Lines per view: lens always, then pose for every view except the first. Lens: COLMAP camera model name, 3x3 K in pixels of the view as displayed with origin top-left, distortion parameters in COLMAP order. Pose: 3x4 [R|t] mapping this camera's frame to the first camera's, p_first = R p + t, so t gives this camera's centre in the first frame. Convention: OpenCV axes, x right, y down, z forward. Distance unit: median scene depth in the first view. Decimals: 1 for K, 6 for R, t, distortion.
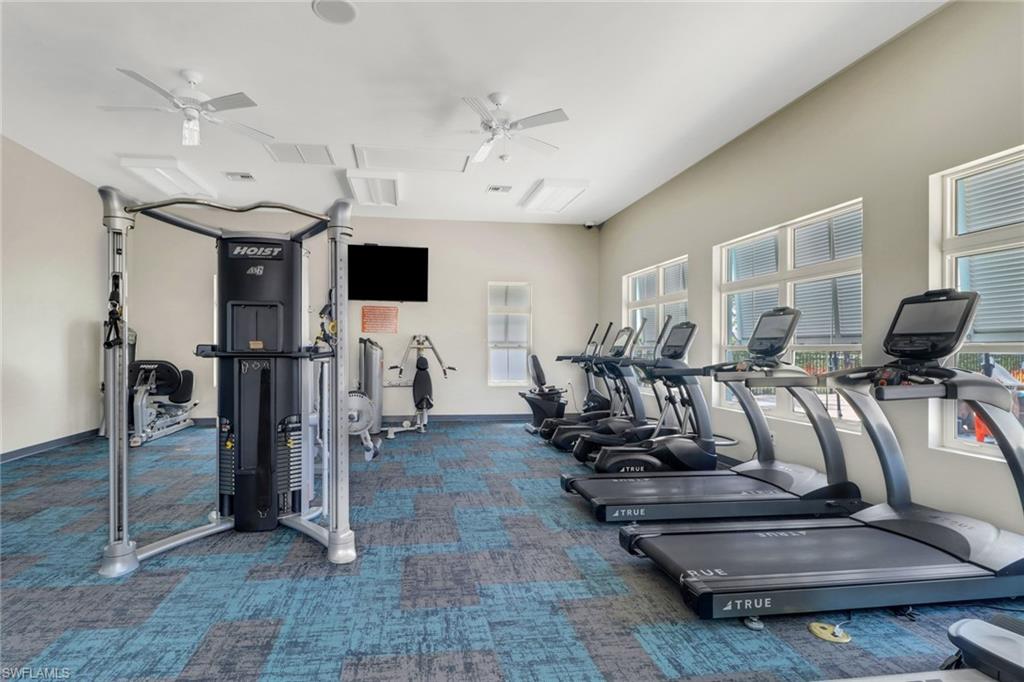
lens RADIAL K [[503.3, 0, 511.6], [0, 503.3, 348.1], [0, 0, 1]] dist [-0.000557, -0.003211]
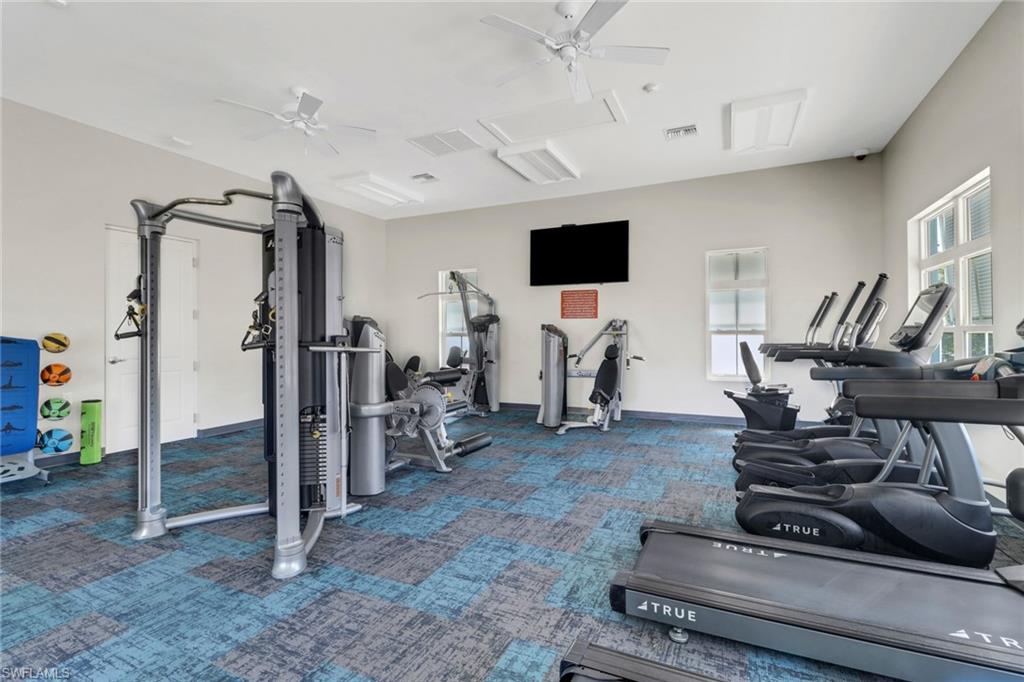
lens RADIAL K [[503.3, 0, 511.1], [0, 503.3, 333.7], [0, 0, 1]] dist [-0.000557, -0.003211]
pose [[0.818835, -0.013282, -0.573875, 0.366790], [0.012698, 0.999907, -0.005024, 0.001922], [0.573888, -0.003173, 0.818928, 0.354172]]
